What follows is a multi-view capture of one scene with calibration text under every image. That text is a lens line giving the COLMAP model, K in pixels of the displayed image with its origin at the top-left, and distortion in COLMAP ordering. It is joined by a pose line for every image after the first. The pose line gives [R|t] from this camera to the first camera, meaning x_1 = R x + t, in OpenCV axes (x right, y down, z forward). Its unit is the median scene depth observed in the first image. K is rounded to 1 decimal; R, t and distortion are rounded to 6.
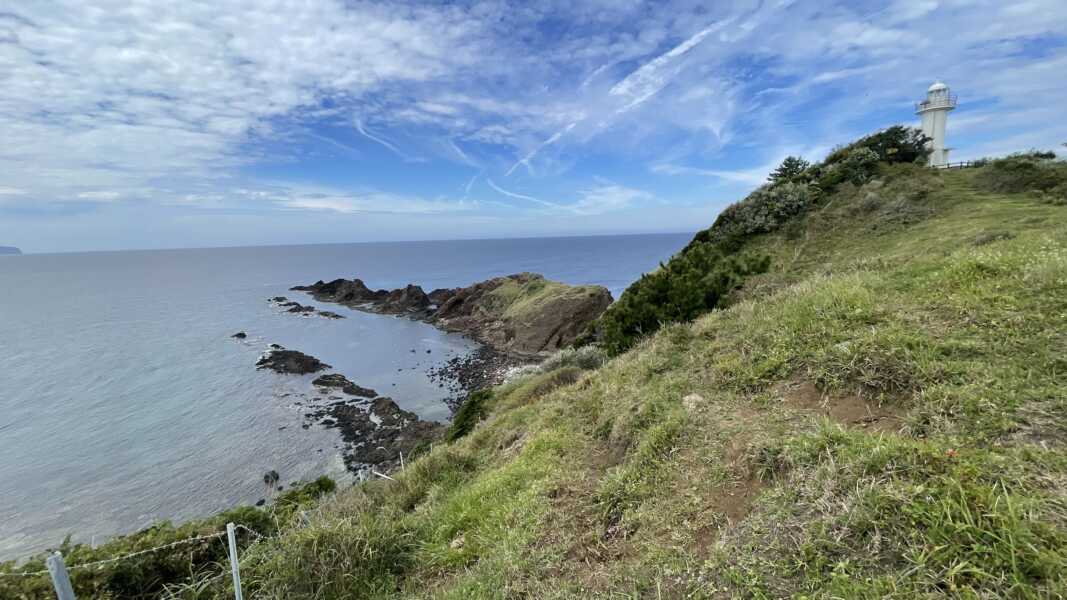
lens RADIAL K [[437.3, 0, 533.5], [0, 437.3, 300.0], [0, 0, 1]] dist [-0.001386, 0.000251]
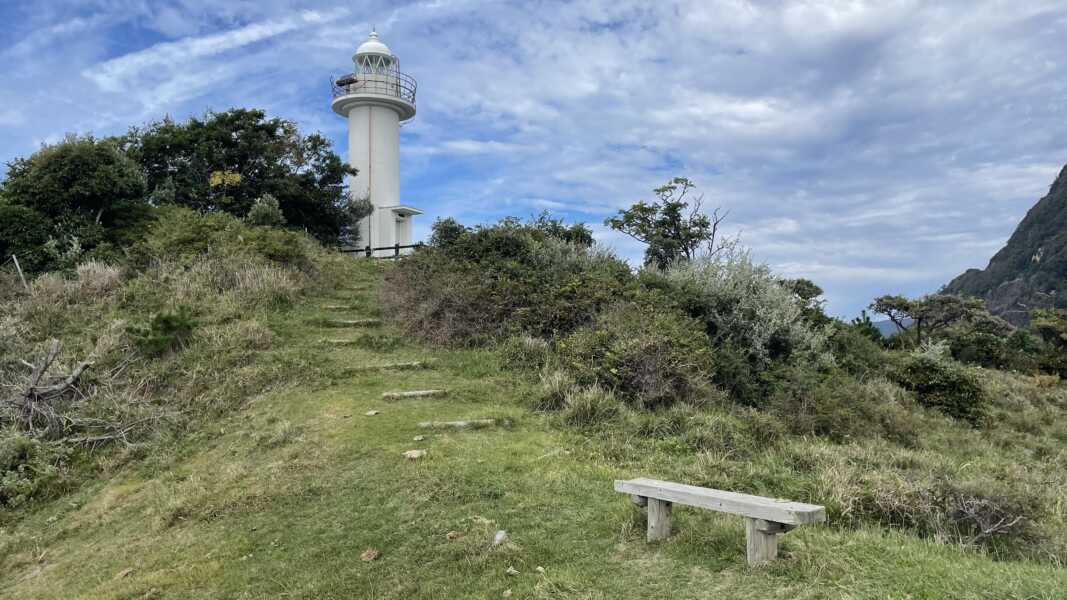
lens RADIAL K [[810.7, 0, 533.5], [0, 810.7, 300.0], [0, 0, 1]] dist [0.000119, -0.000016]
pose [[0.734641, 0.069719, 0.674864, 0.813782], [0.092575, 0.975102, -0.201510, -0.174057], [-0.672110, 0.210513, 0.709896, 0.647185]]
